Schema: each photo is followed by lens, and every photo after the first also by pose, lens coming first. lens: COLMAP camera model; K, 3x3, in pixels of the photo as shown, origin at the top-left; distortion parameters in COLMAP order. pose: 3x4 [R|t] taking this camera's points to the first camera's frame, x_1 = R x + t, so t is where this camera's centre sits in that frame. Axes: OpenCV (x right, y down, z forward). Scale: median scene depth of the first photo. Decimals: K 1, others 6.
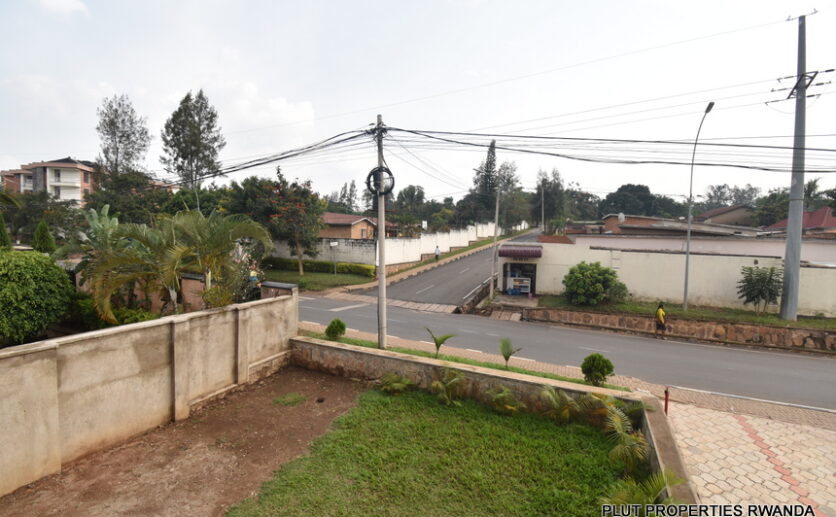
lens RADIAL K [[372.2, 0, 416.9], [0, 372.2, 258.2], [0, 0, 1]] dist [0.016064, -0.024668]
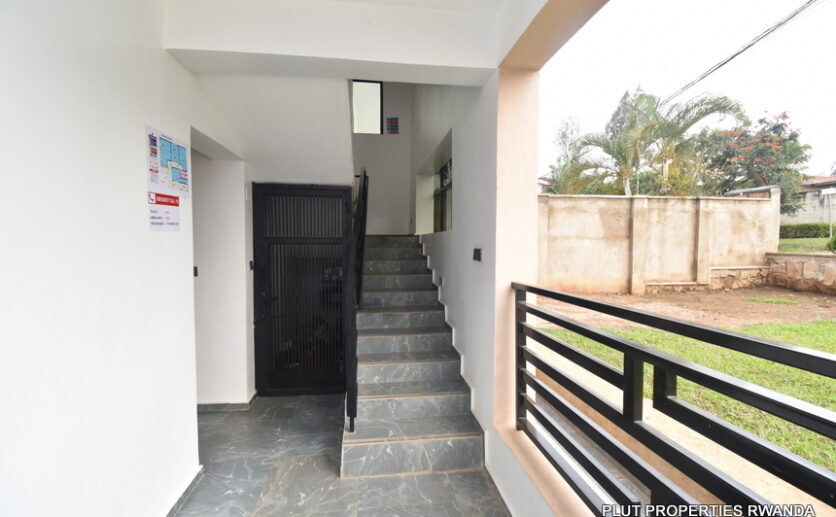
lens RADIAL K [[372.2, 0, 416.9], [0, 372.2, 258.2], [0, 0, 1]] dist [0.016064, -0.024668]
pose [[0.501120, 0.008368, -0.865338, -0.039979], [-0.031767, 0.999457, -0.008731, 0.312552], [0.864795, 0.031865, 0.501113, -0.040296]]
